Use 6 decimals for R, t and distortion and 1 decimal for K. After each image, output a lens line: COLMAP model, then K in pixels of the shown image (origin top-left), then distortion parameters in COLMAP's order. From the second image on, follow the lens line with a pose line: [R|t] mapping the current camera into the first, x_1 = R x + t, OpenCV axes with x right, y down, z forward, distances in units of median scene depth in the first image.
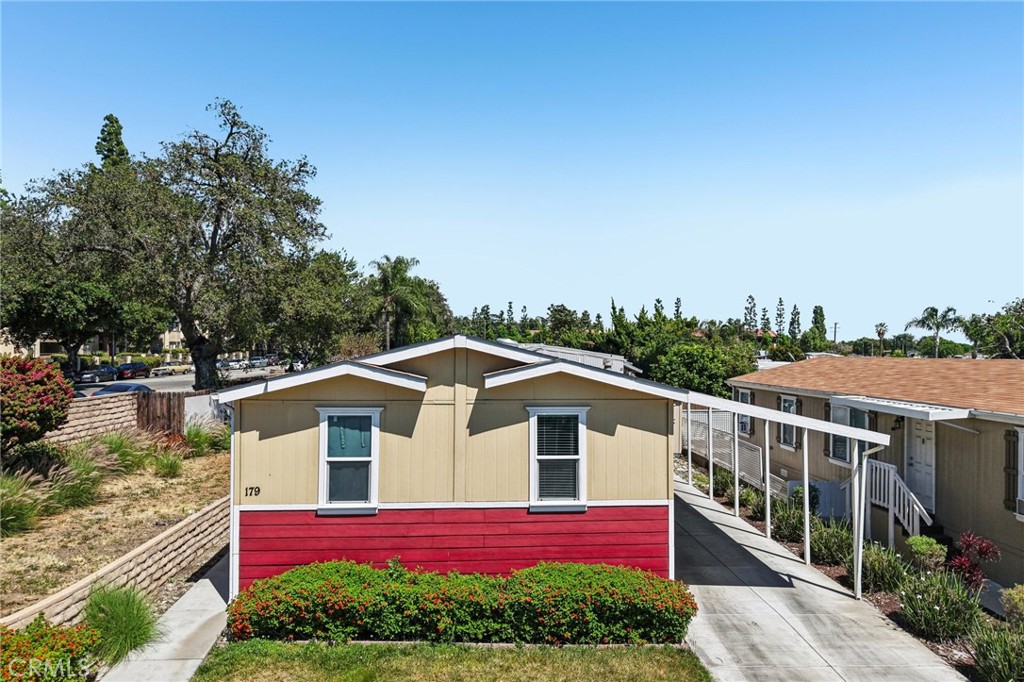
lens RADIAL K [[687.7, 0, 512.0], [0, 687.7, 341.0], [0, 0, 1]] dist [0.013715, -0.002113]
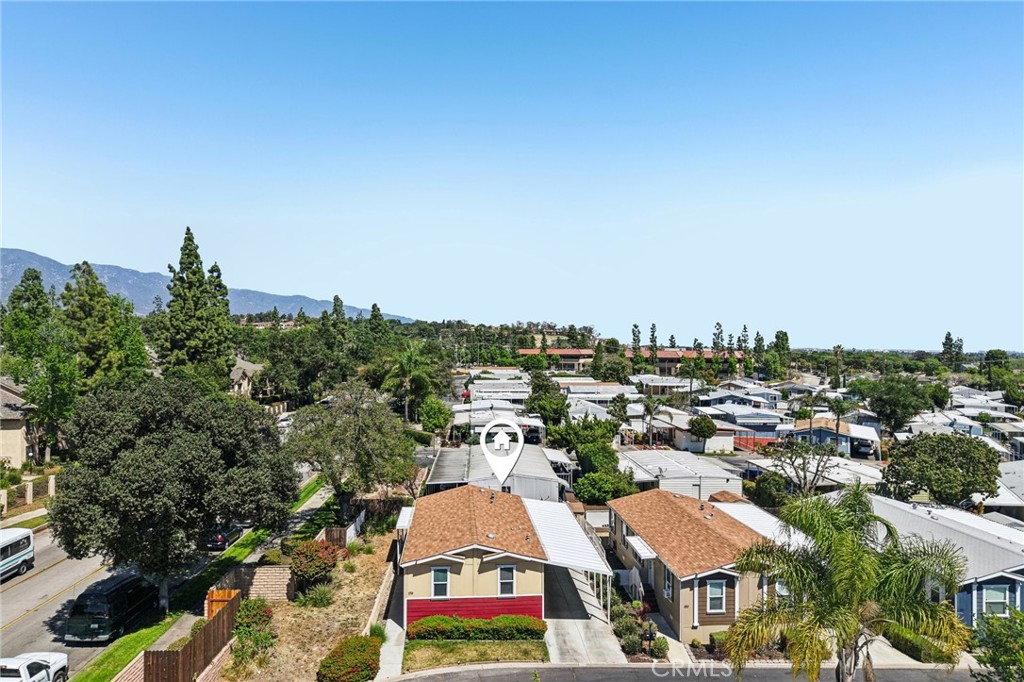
lens RADIAL K [[683.6, 0, 512.8], [0, 683.6, 347.9], [0, 0, 1]] dist [0.007832, 0.001470]
pose [[0.999903, -0.002332, 0.013760, 0.055233], [0.002158, 0.999918, 0.012642, -0.937033], [-0.013788, -0.012611, 0.999825, -2.115125]]
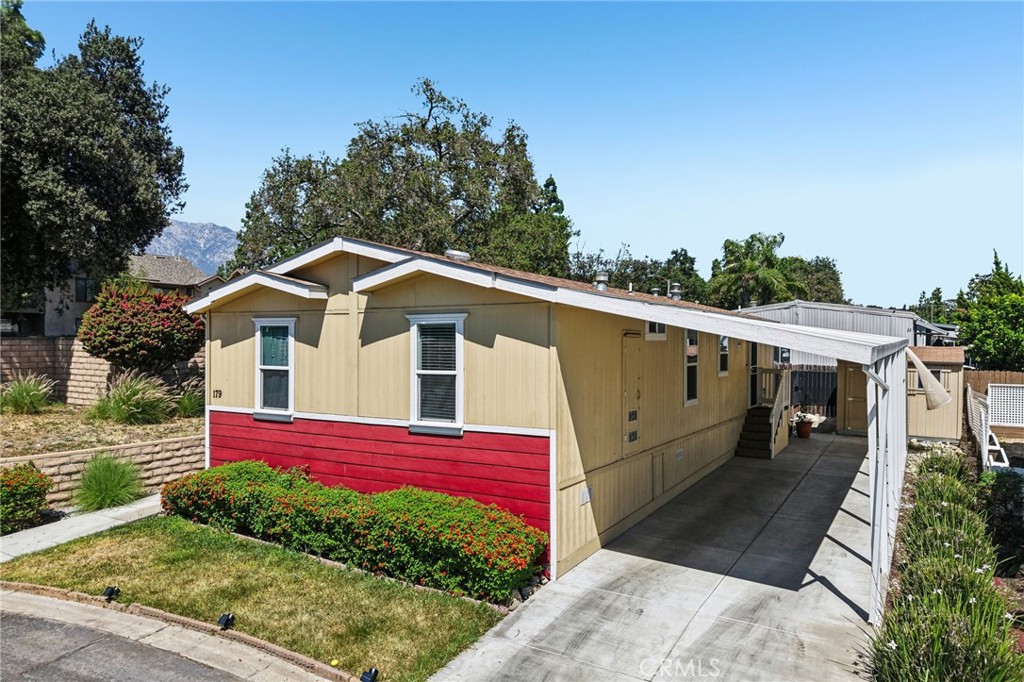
lens RADIAL K [[687.7, 0, 512.0], [0, 687.7, 341.0], [0, 0, 1]] dist [0.013715, -0.002113]
pose [[0.820114, -0.003931, -0.572187, 0.646928], [0.008290, 0.999953, 0.005012, 0.128048], [0.572140, -0.008854, 0.820108, 0.348066]]
